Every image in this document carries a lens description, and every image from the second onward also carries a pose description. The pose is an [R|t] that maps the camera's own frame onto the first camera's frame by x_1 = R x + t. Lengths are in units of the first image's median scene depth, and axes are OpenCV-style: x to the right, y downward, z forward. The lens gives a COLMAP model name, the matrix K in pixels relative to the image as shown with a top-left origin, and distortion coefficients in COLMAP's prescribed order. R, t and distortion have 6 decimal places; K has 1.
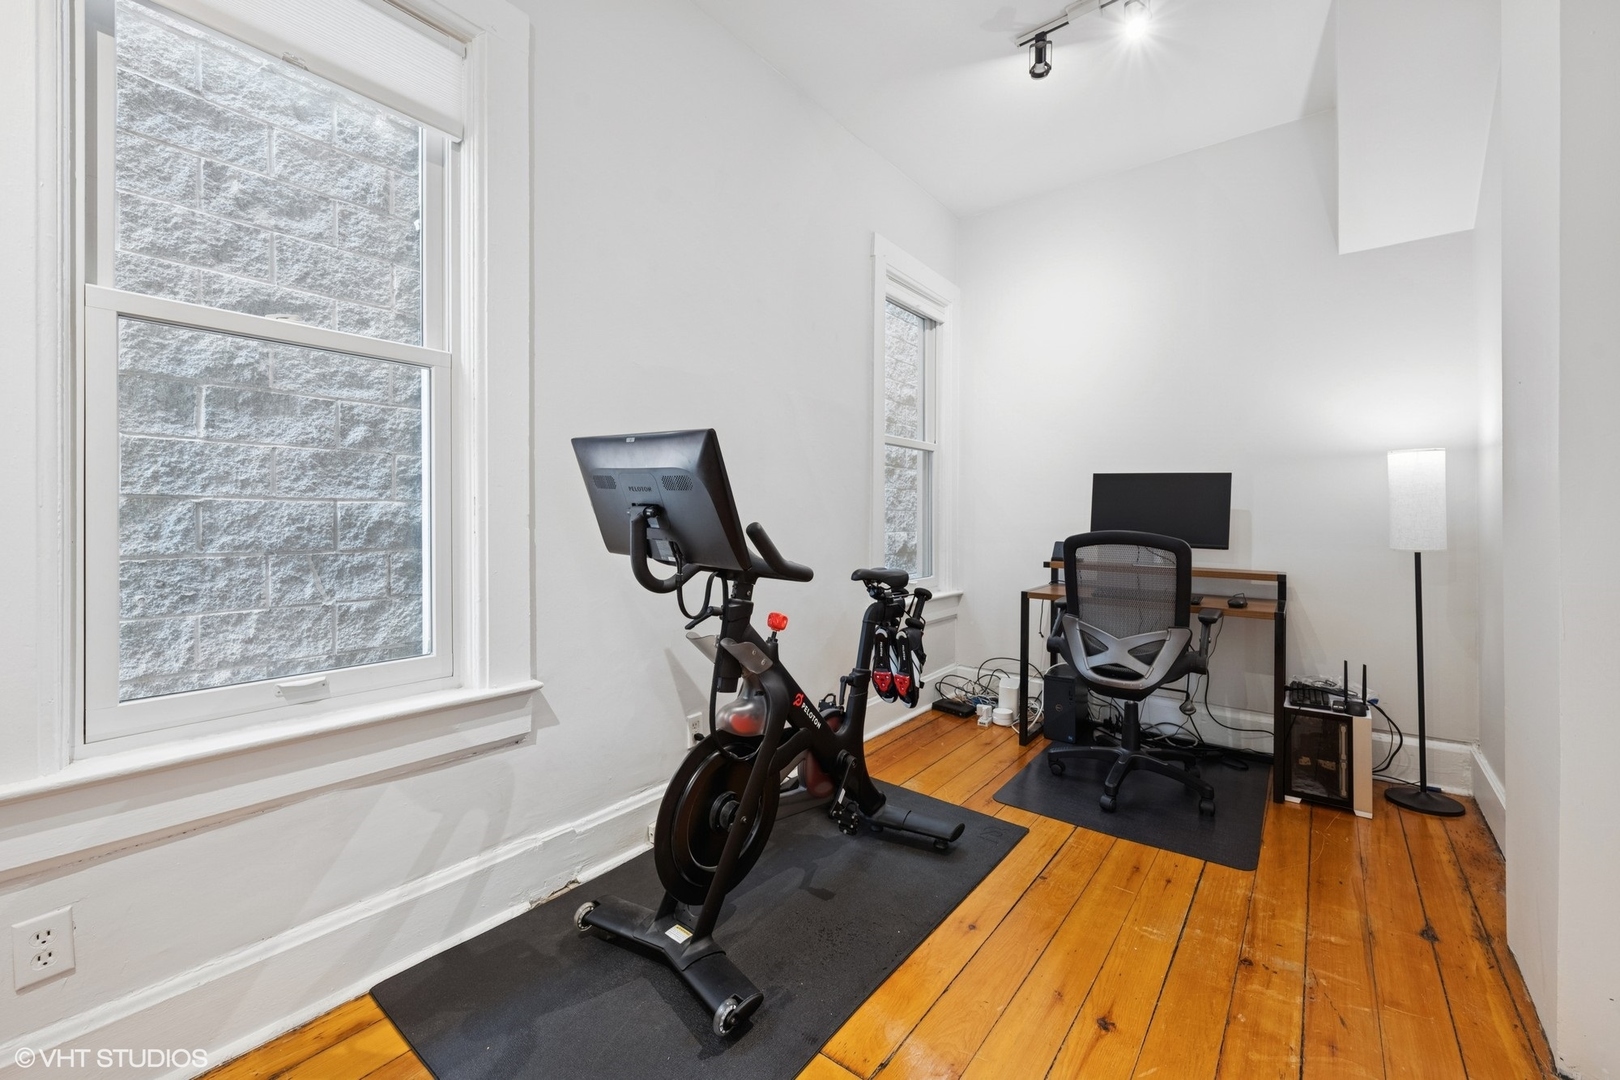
lens RADIAL K [[656.4, 0, 809.7], [0, 656.4, 526.9], [0, 0, 1]] dist [-0.000942, 0.000181]
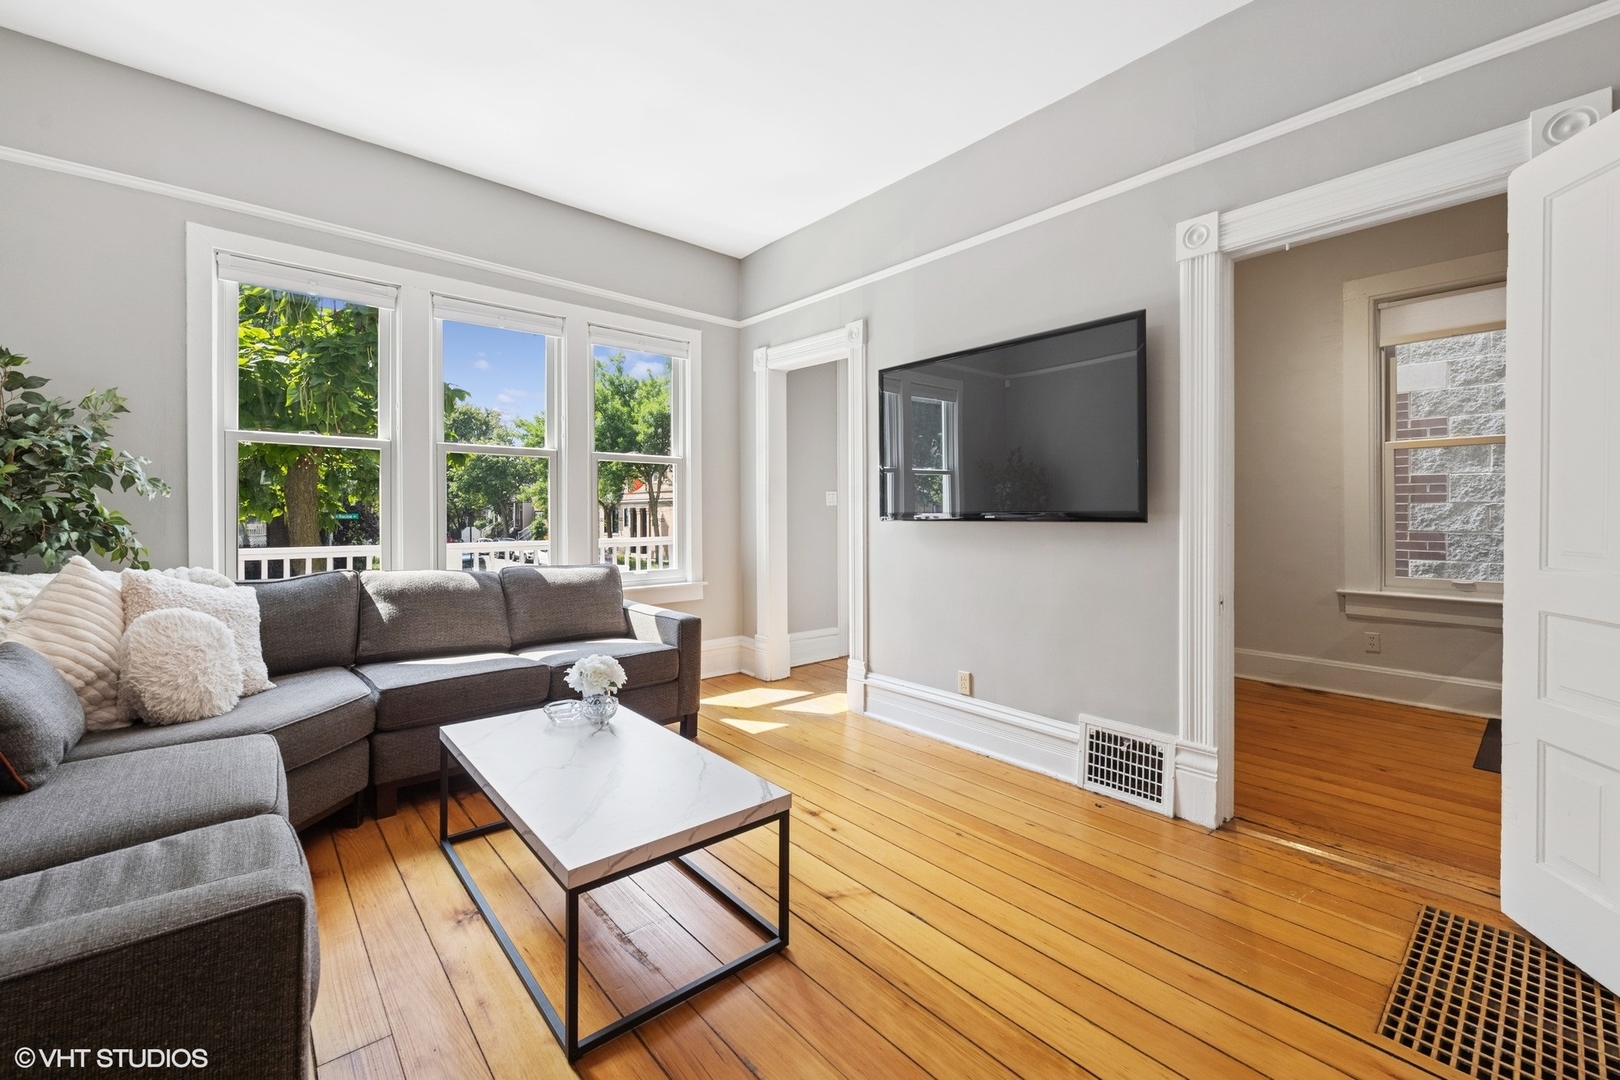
lens RADIAL K [[656.4, 0, 798.2], [0, 656.4, 512.2], [0, 0, 1]] dist [-0.000942, 0.000181]
pose [[-0.196643, -0.000582, -0.980475, 1.406904], [0.001484, 0.999999, -0.000891, -0.018244], [0.980474, -0.001630, -0.196642, -0.639403]]
